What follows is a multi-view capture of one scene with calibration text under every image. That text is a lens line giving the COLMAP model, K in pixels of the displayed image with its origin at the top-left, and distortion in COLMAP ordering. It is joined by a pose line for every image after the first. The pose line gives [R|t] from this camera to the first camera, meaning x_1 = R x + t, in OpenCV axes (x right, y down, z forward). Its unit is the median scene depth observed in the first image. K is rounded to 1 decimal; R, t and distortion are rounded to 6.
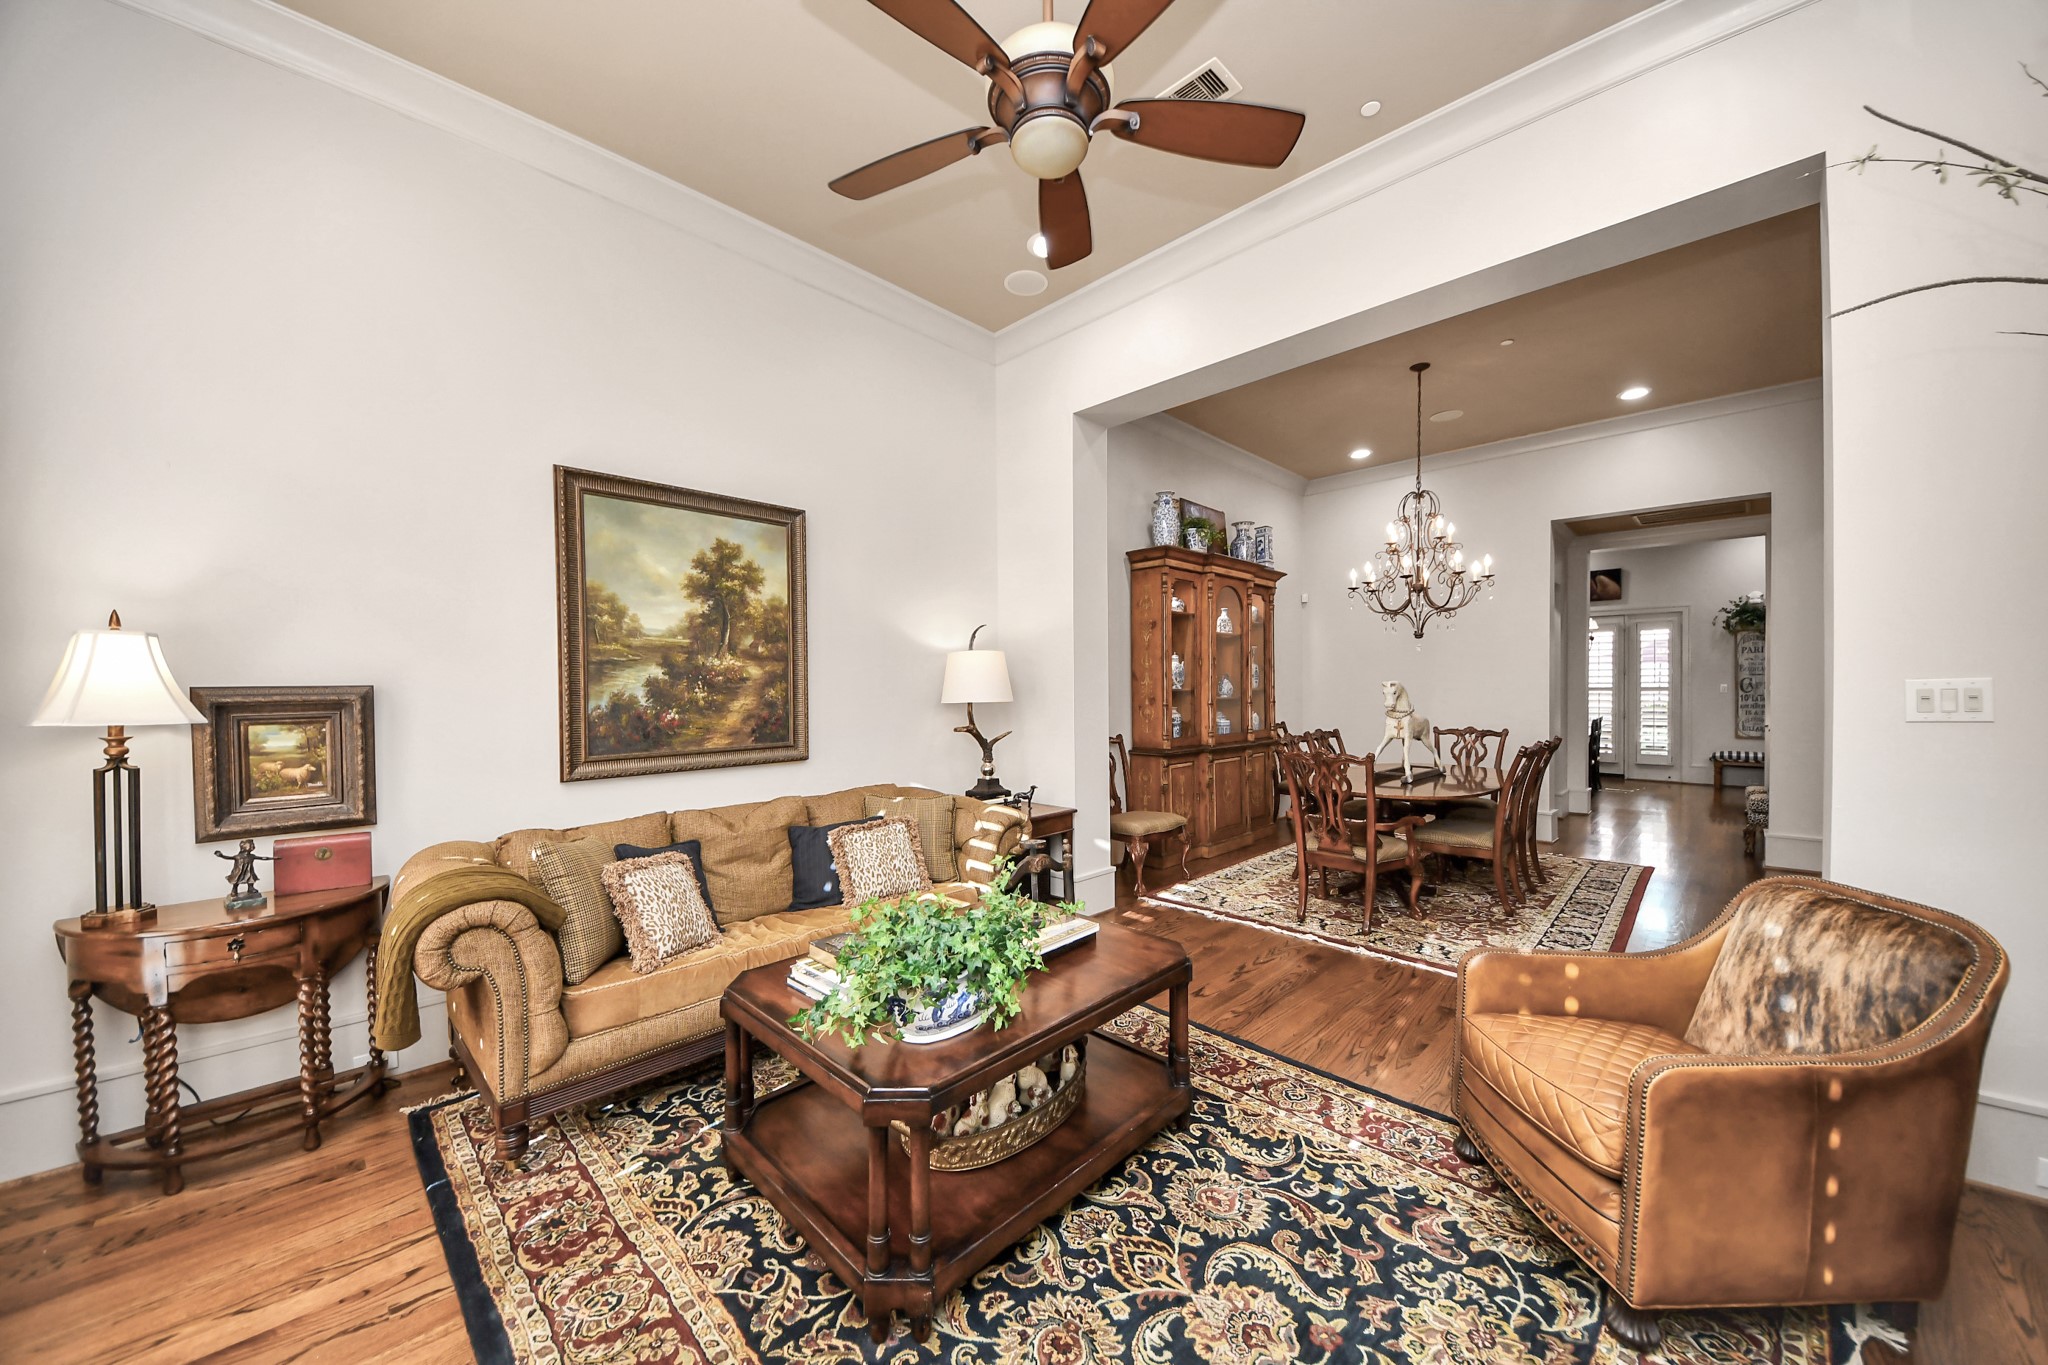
lens RADIAL K [[718.9, 0, 1022.4], [0, 718.9, 693.4], [0, 0, 1]] dist [0.043372, -0.031082]
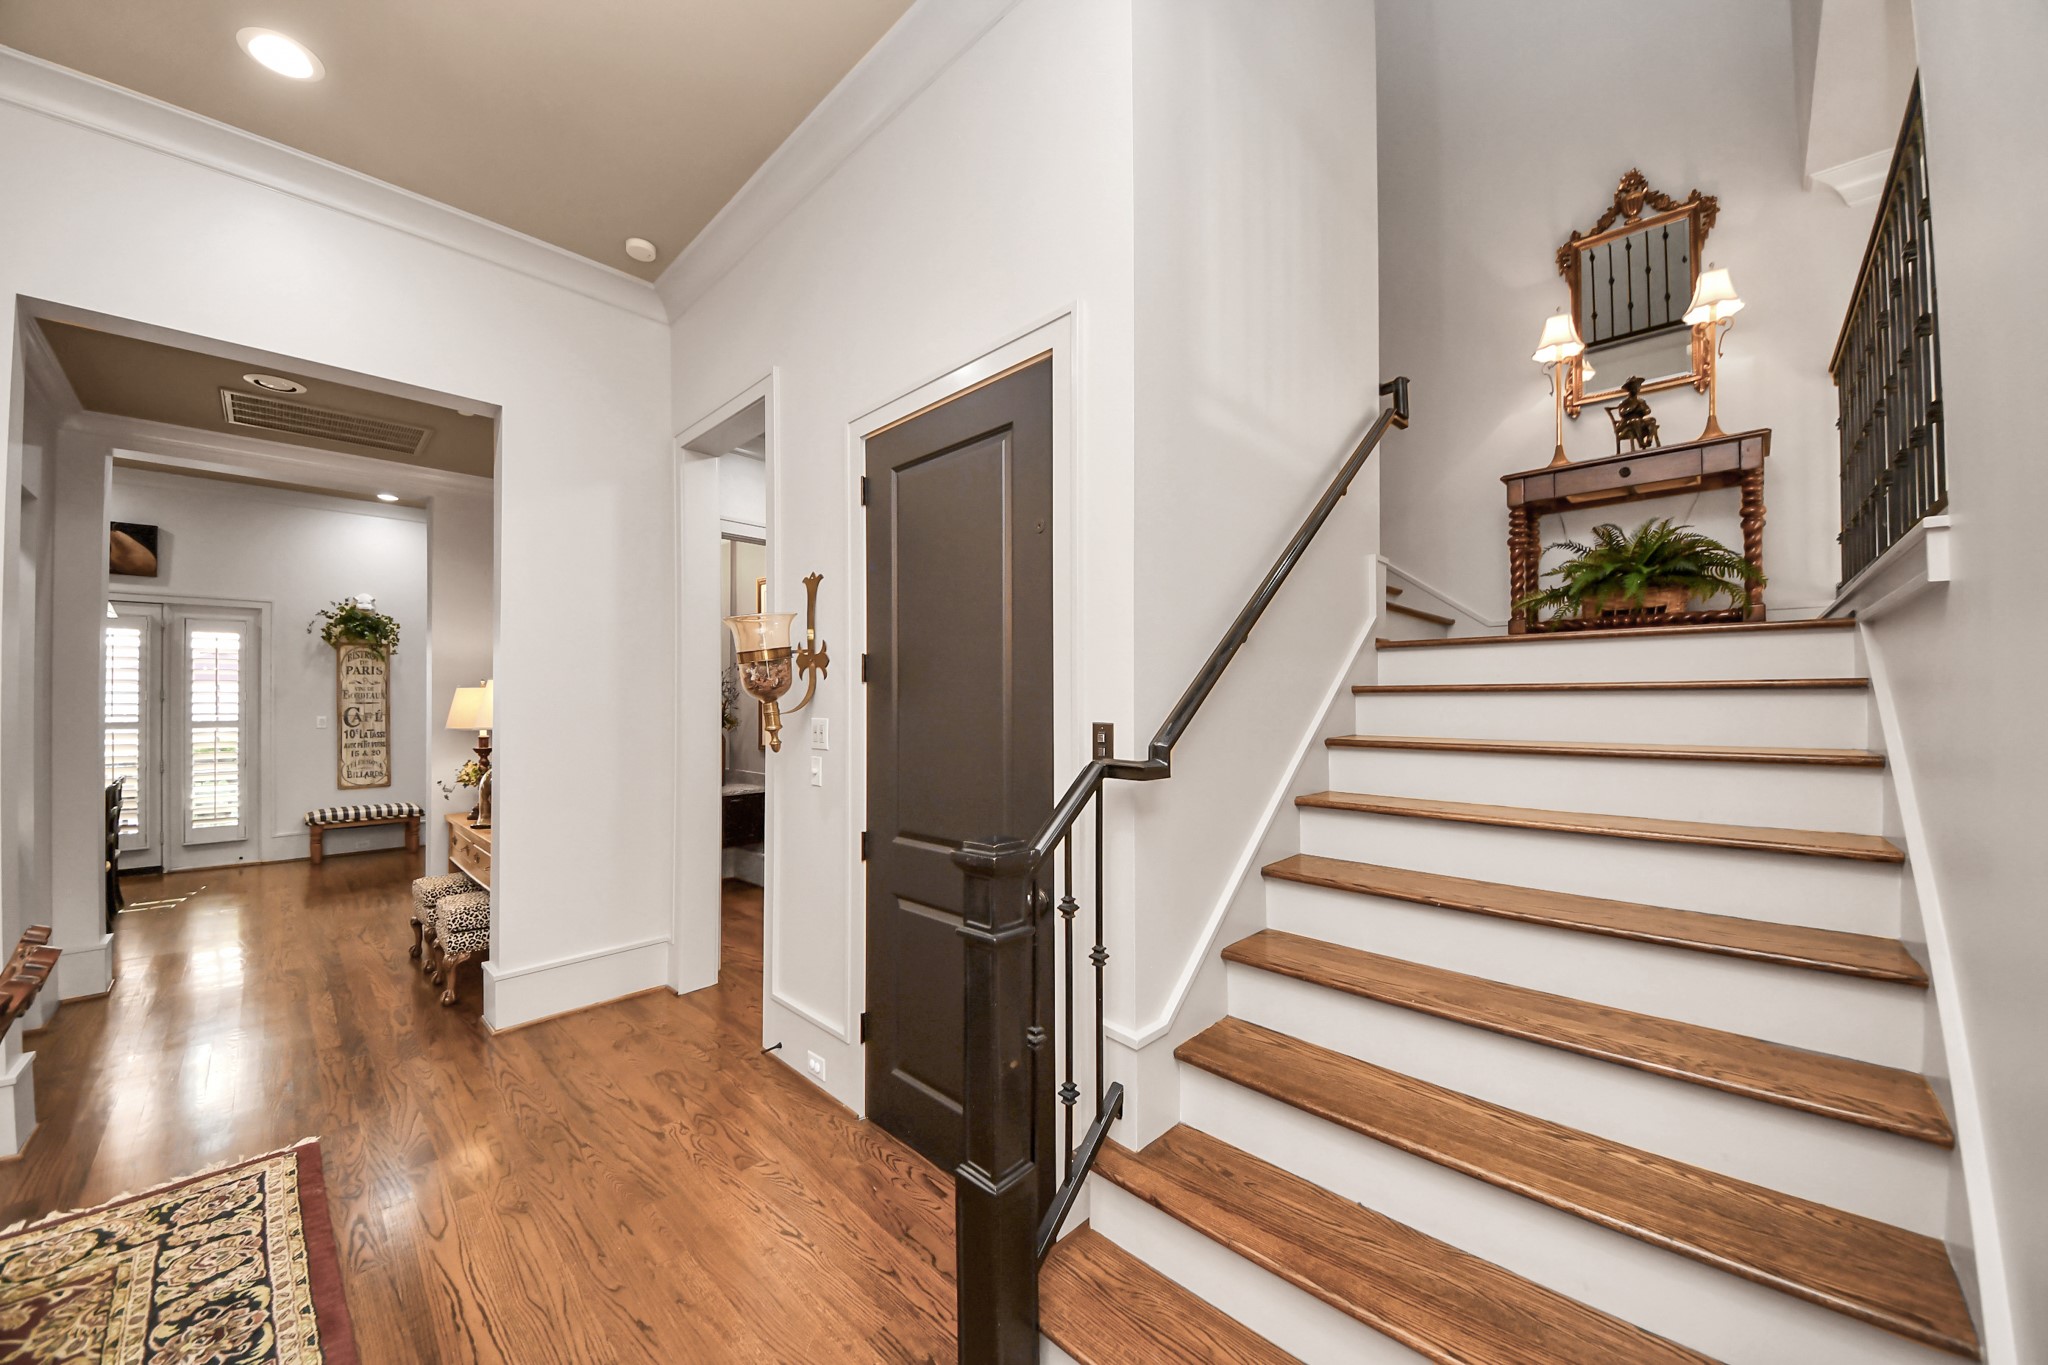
lens RADIAL K [[739.2, 0, 1014.8], [0, 739.2, 693.8], [0, 0, 1]] dist [0.000088, -0.006356]
pose [[-0.005375, 0.016413, 0.999851, 0.483260], [0.020072, 0.999666, -0.016302, -0.019256], [-0.999784, 0.019981, -0.005702, 0.664822]]
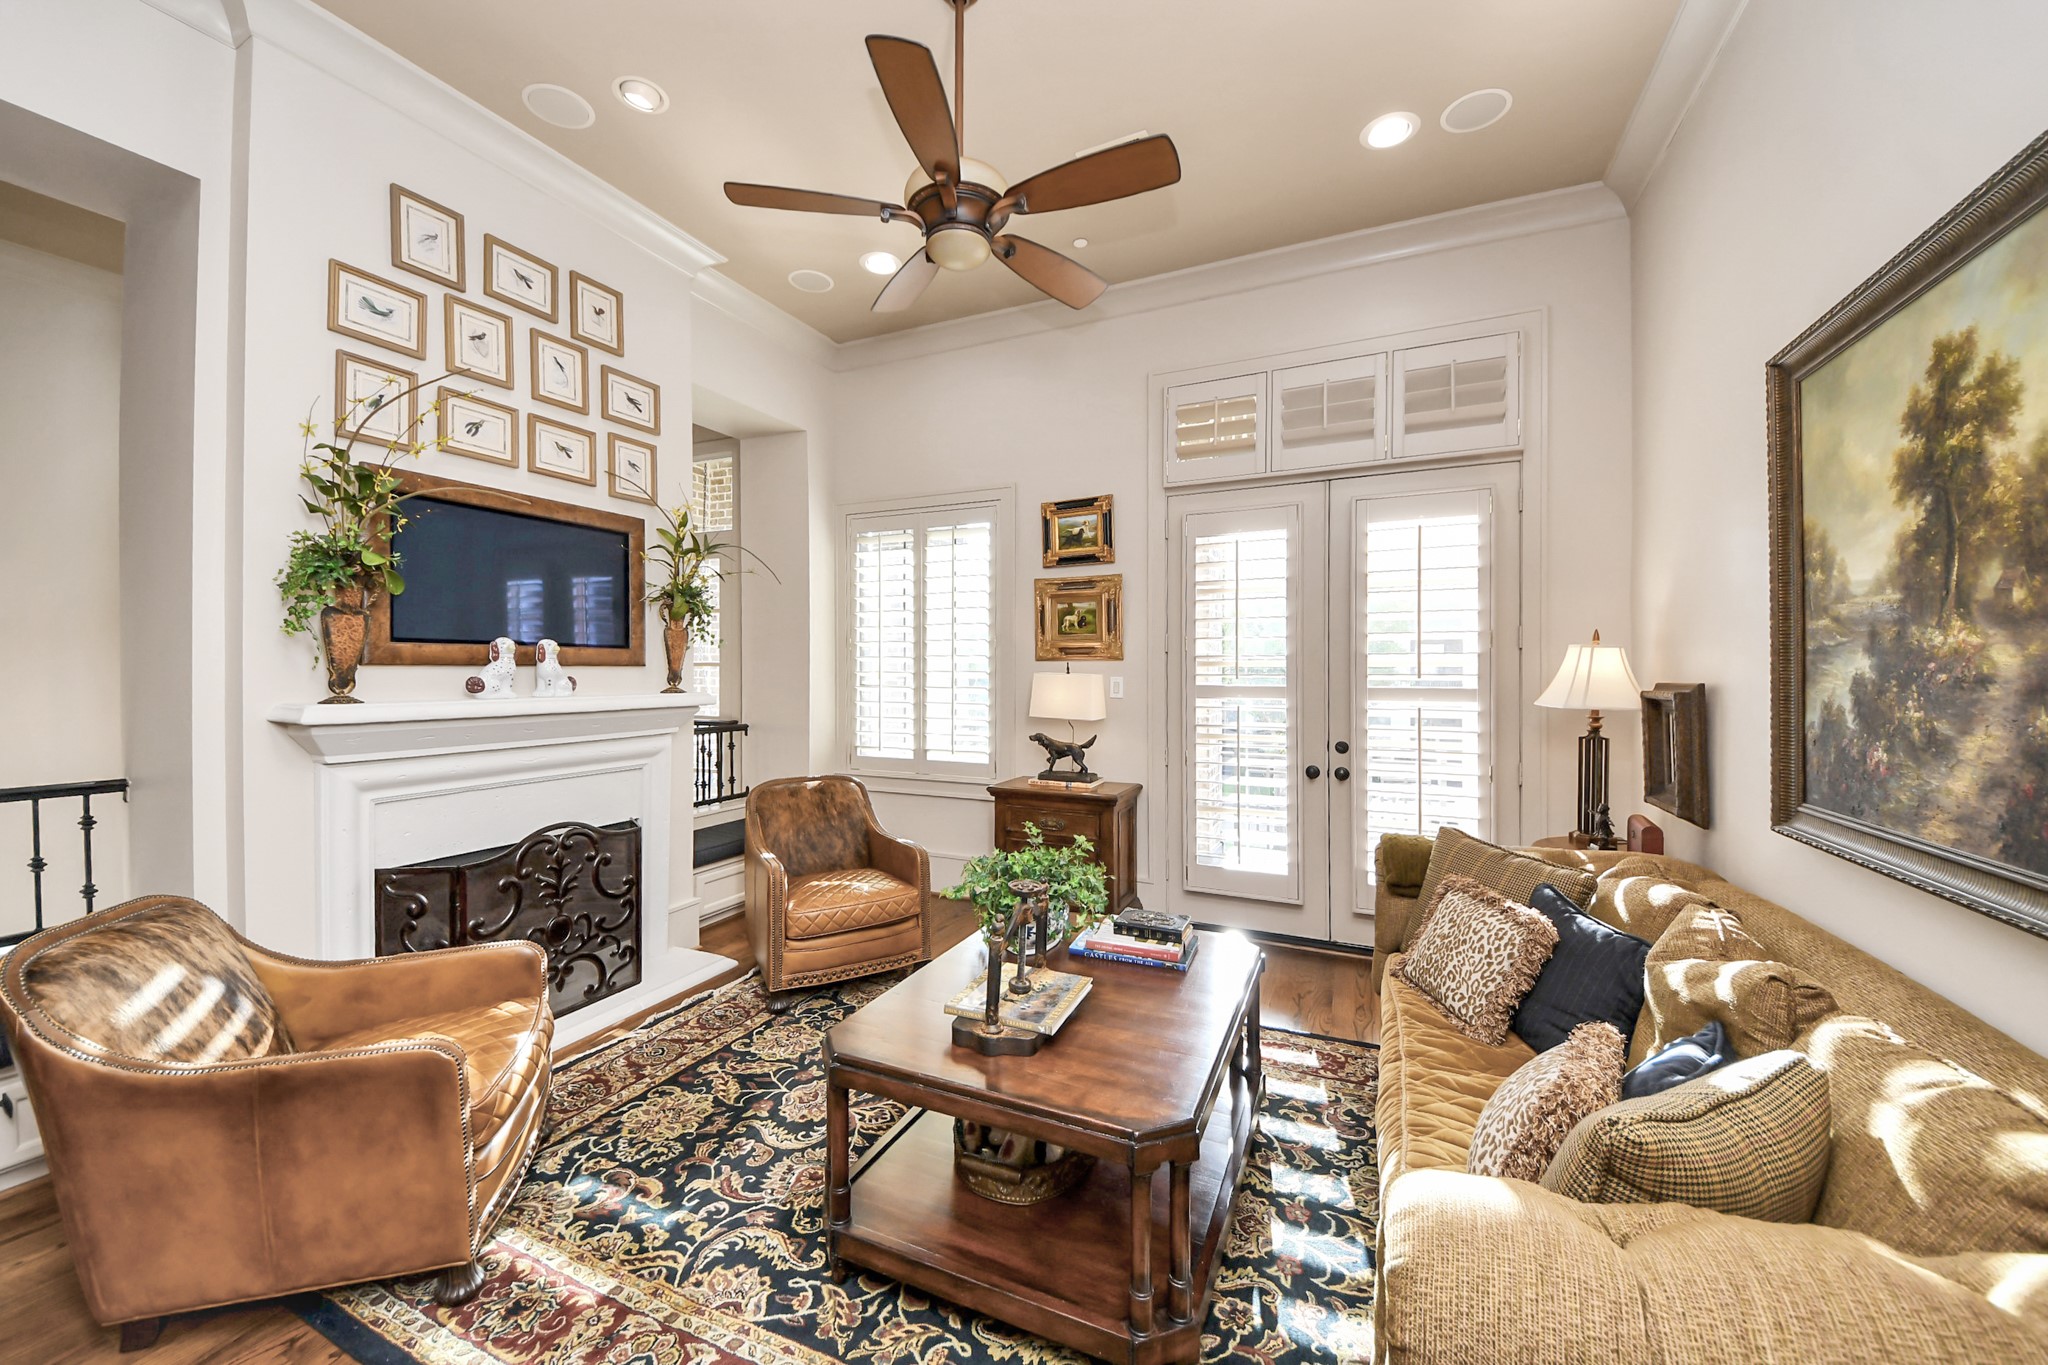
lens RADIAL K [[726.7, 0, 1047.3], [0, 726.7, 669.8], [0, 0, 1]] dist [-0.018094, -0.010471]
pose [[-0.922758, -0.002804, -0.385370, 0.147462], [-0.007754, 0.999906, 0.011291, -0.018952], [0.385302, 0.013407, -0.922693, 0.861178]]
